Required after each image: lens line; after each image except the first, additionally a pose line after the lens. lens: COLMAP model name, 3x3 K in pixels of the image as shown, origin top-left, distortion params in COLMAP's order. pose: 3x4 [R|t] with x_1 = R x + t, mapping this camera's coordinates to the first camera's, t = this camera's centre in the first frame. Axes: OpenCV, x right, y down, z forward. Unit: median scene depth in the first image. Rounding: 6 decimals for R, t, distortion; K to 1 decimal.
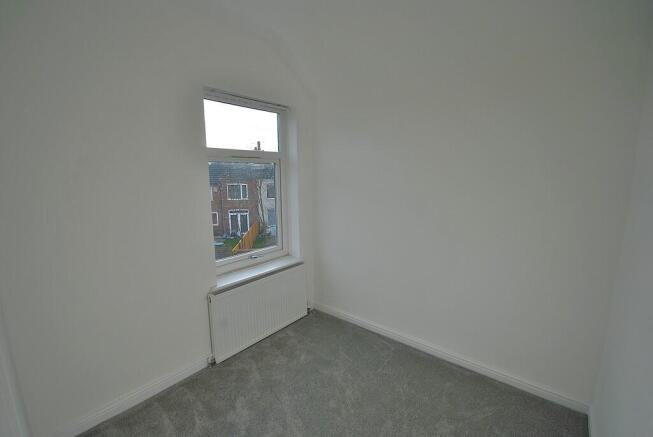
lens RADIAL K [[288.1, 0, 328.7], [0, 288.1, 221.1], [0, 0, 1]] dist [0.000454, 0.000805]
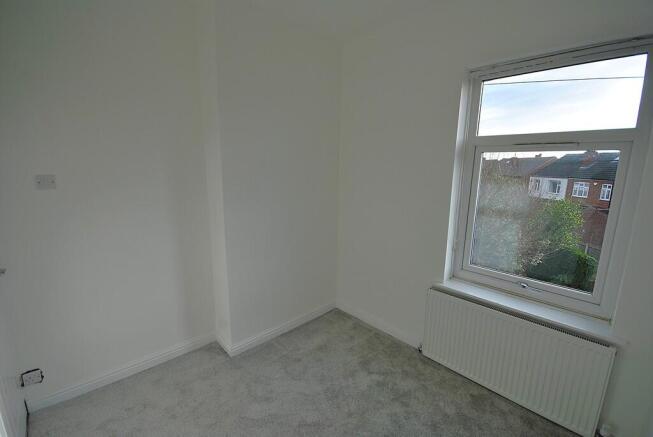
lens RADIAL K [[288.1, 0, 326.5], [0, 288.1, 219.2], [0, 0, 1]] dist [0.000454, 0.000805]
pose [[-0.116076, 0.191254, -0.974653, 0.548625], [-0.180906, 0.960801, 0.210080, -0.110755], [0.976627, 0.200705, -0.076927, 0.658768]]
